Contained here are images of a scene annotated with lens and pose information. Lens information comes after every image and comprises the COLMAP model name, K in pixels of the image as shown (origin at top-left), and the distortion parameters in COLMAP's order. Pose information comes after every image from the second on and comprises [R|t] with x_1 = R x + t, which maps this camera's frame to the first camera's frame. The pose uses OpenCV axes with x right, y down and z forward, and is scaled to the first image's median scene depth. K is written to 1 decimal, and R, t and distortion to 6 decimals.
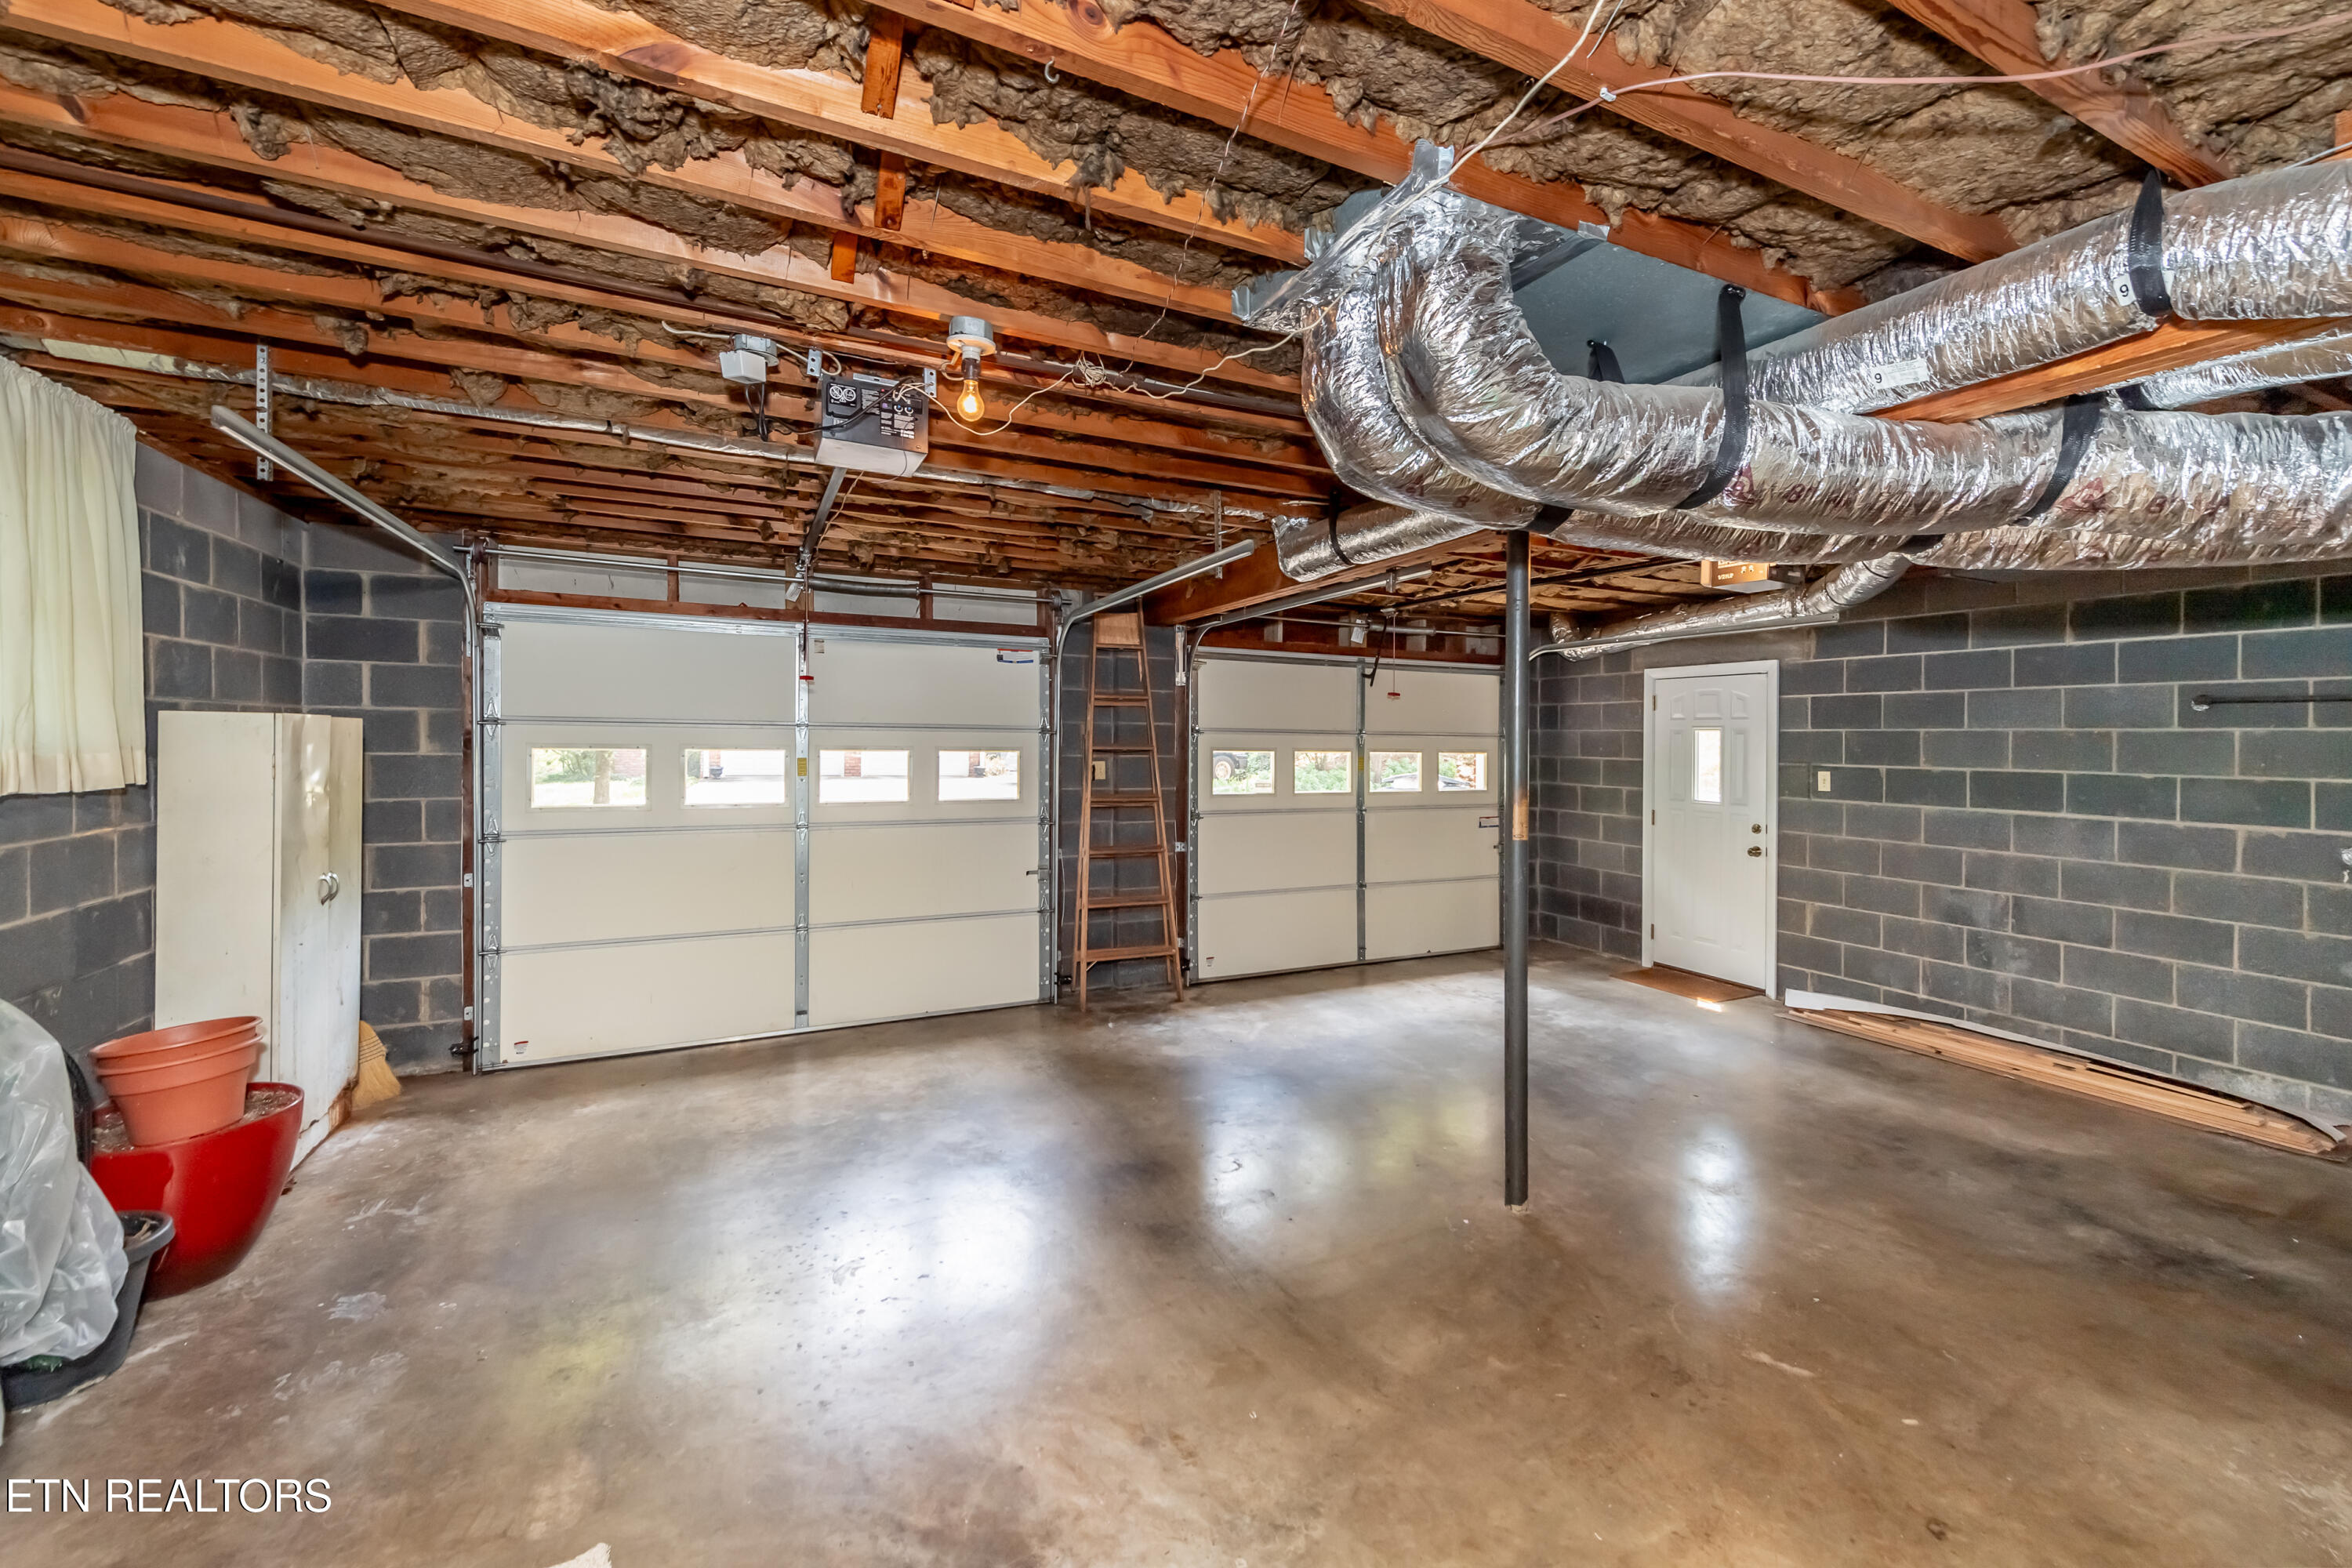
lens RADIAL K [[919.4, 0, 1166.7], [0, 919.4, 766.6], [0, 0, 1]] dist [0.001466, -0.000005]
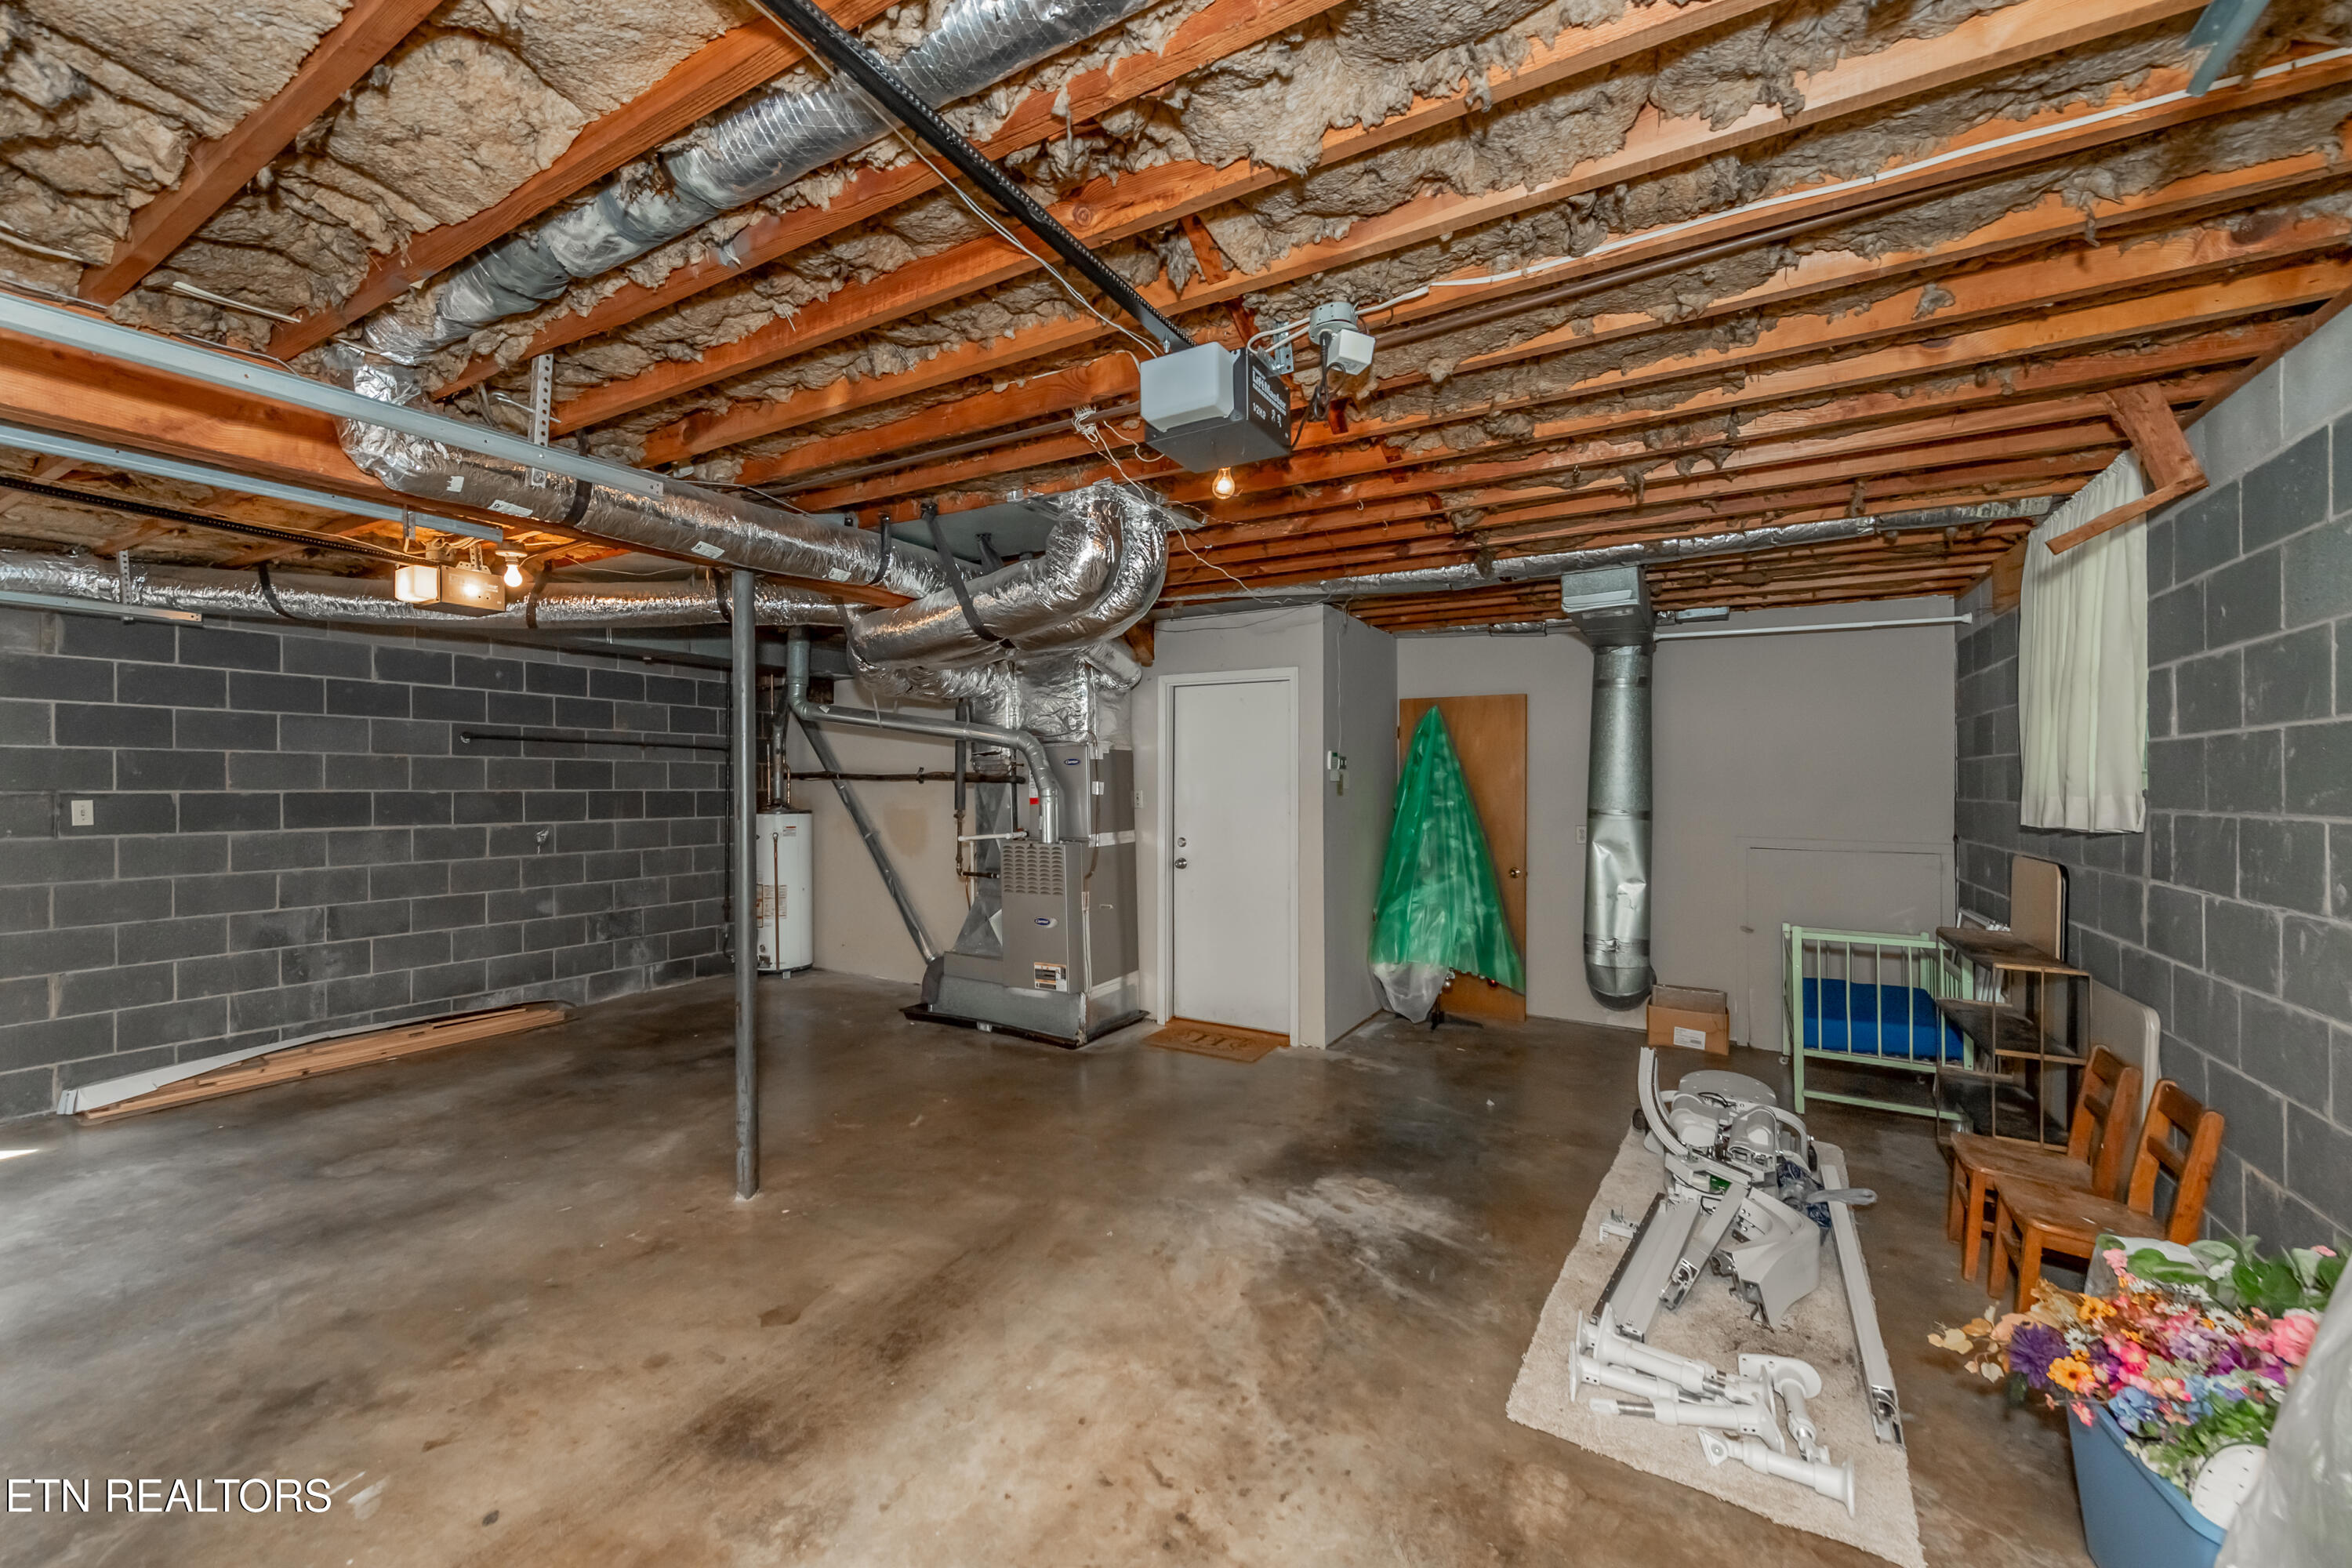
lens RADIAL K [[919.4, 0, 1164.3], [0, 919.4, 778.0], [0, 0, 1]] dist [0.001466, -0.000005]
pose [[-0.570046, -0.011185, 0.821537, -0.565733], [0.013900, 0.999633, 0.023254, -0.024080], [-0.821495, 0.024675, -0.569681, 0.862499]]
